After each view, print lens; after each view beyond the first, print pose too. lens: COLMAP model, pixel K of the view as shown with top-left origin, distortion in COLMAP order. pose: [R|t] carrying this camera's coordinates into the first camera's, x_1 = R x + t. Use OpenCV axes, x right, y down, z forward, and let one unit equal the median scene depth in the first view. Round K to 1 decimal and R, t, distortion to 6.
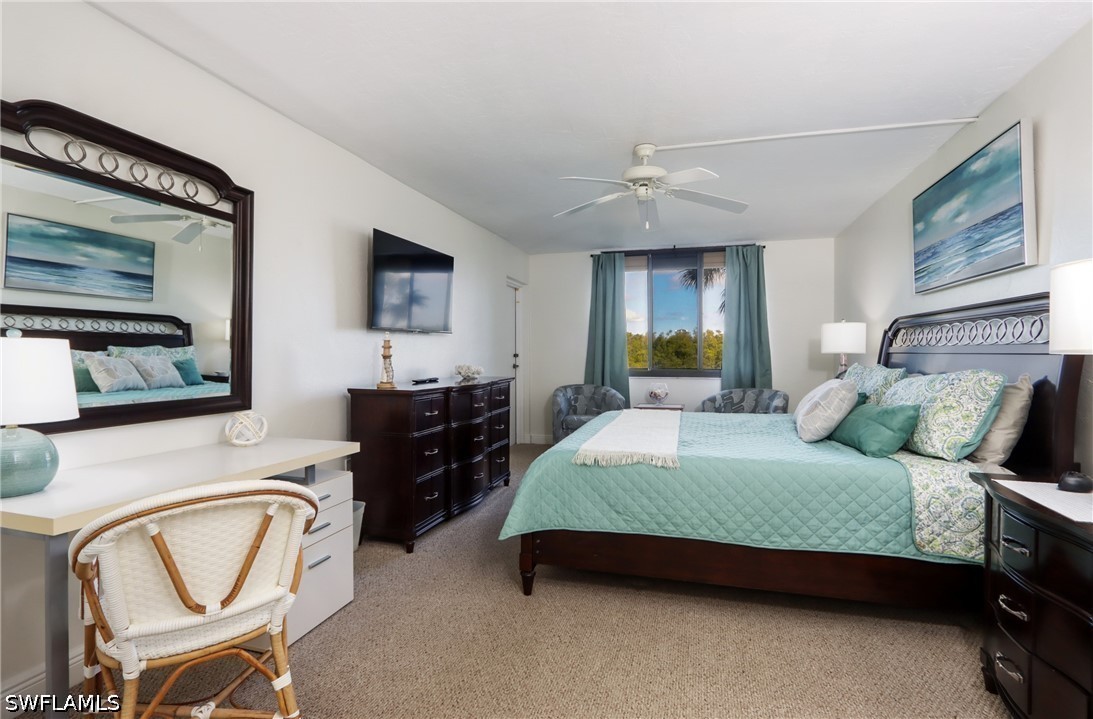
lens RADIAL K [[539.4, 0, 546.5], [0, 539.4, 359.5], [0, 0, 1]] dist [-0.001336, -0.000004]
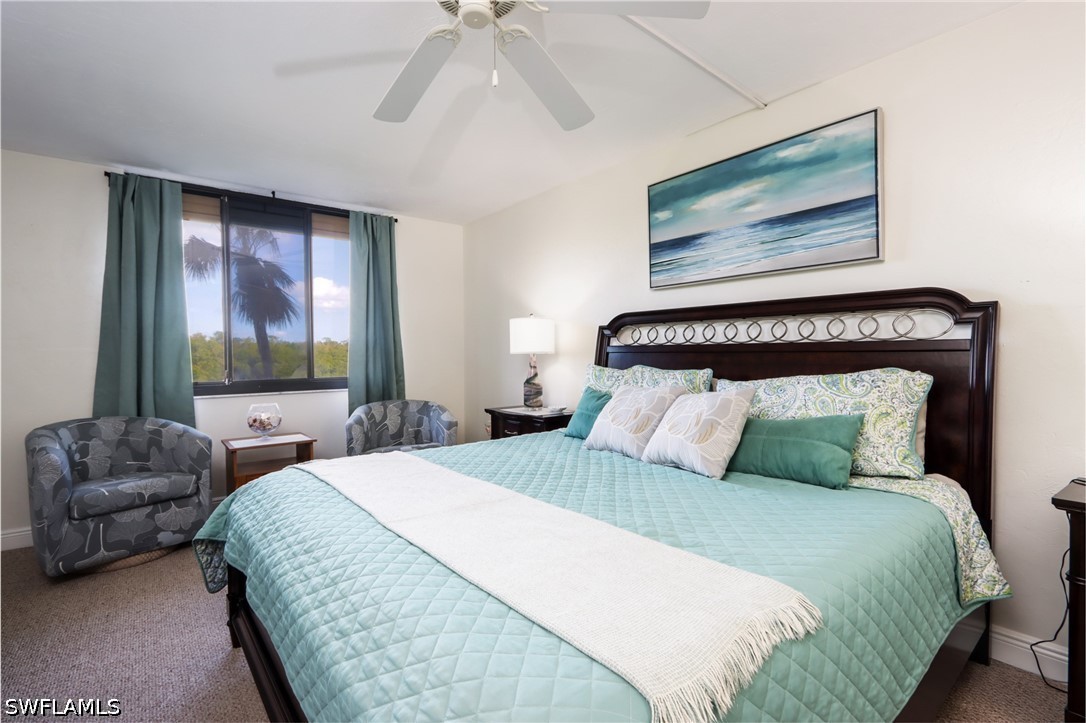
lens RADIAL K [[503.8, 0, 538.5], [0, 503.8, 362.6], [0, 0, 1]] dist [-0.014097, 0.001153]
pose [[0.574224, -0.019402, 0.818468, -0.084844], [0.018556, 0.999771, 0.010681, -0.004328], [-0.818488, 0.009054, 0.574453, 0.407794]]
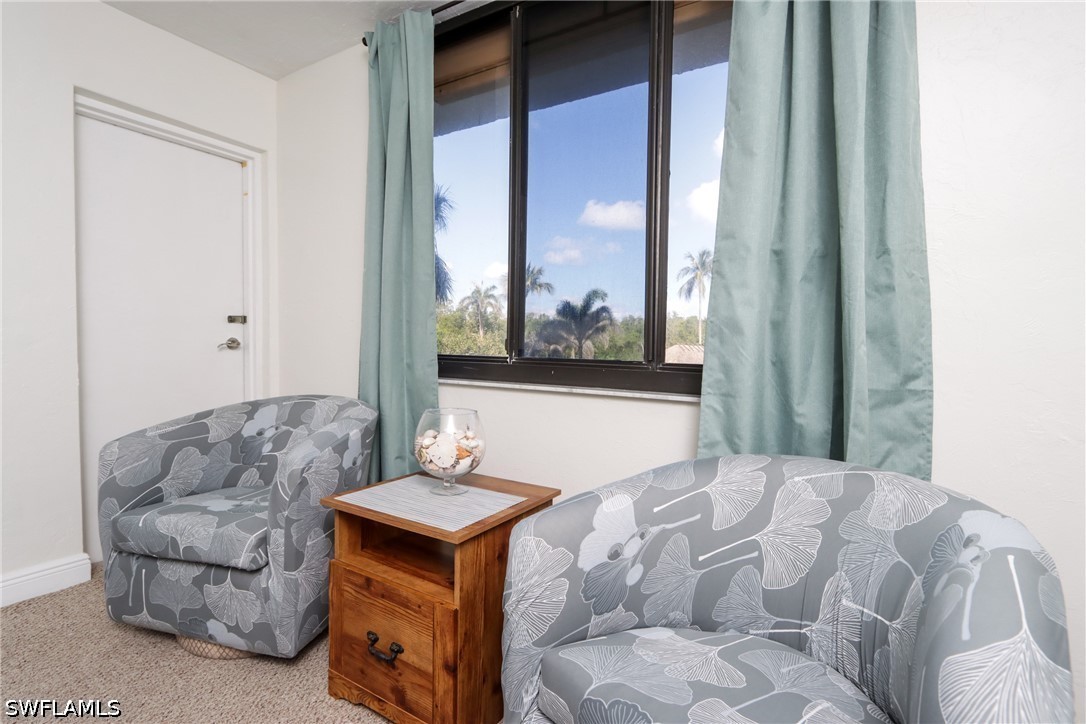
lens RADIAL K [[512.5, 0, 543.0], [0, 512.5, 362.0], [0, 0, 1]] dist [0.000834, 0.000307]
pose [[0.962410, 0.024352, -0.270506, 0.325413], [-0.016468, 0.999372, 0.031374, 0.010954], [0.271100, -0.025740, 0.962207, 0.767947]]
